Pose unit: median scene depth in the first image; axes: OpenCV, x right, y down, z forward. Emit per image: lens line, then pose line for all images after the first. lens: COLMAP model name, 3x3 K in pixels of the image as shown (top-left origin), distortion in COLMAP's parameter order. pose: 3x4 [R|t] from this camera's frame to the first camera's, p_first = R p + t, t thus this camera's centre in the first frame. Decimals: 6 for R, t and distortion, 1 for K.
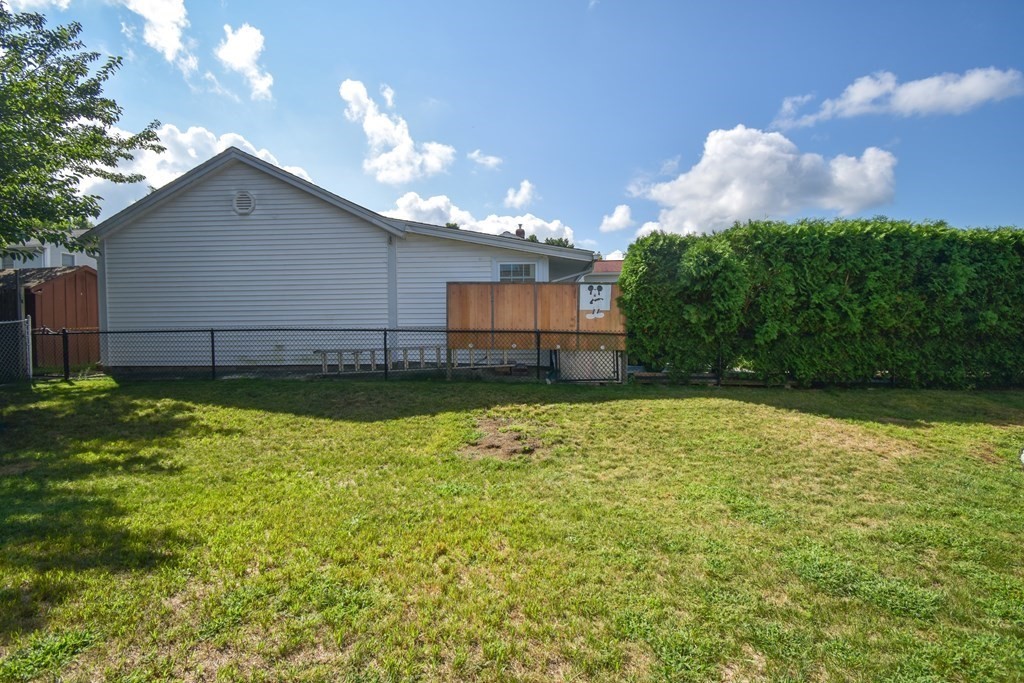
lens RADIAL K [[465.0, 0, 516.1], [0, 465.0, 340.6], [0, 0, 1]] dist [0.003223, -0.017153]
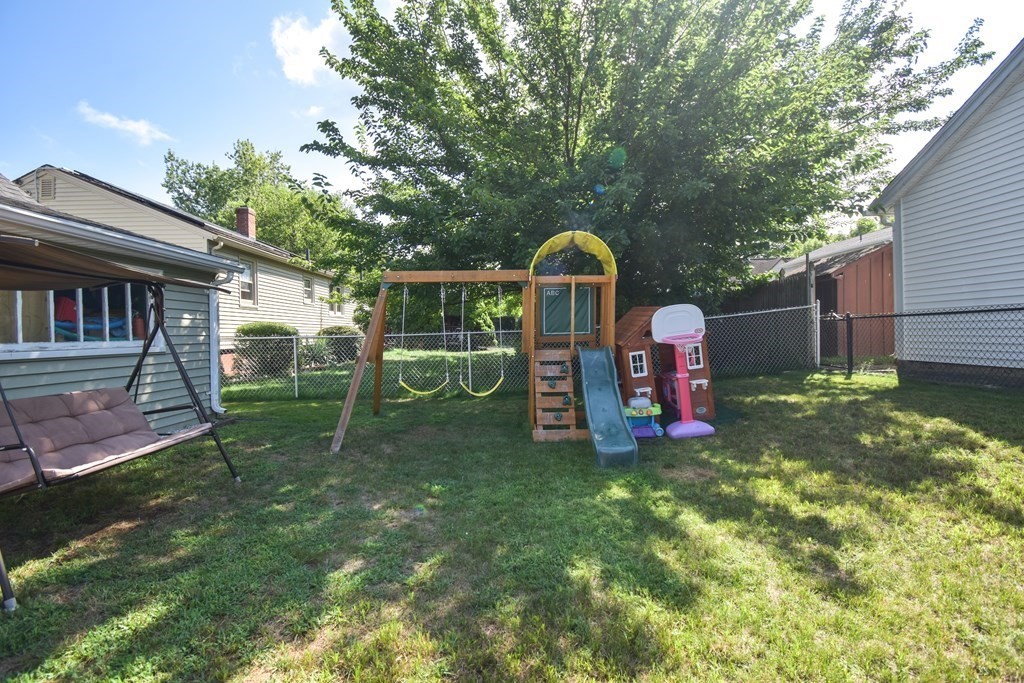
lens RADIAL K [[465.0, 0, 516.1], [0, 465.0, 340.6], [0, 0, 1]] dist [0.003223, -0.017153]
pose [[0.062198, 0.024469, -0.997764, -0.170302], [-0.014592, 0.999615, 0.023605, 0.016278], [0.997957, 0.013091, 0.062532, 0.356504]]
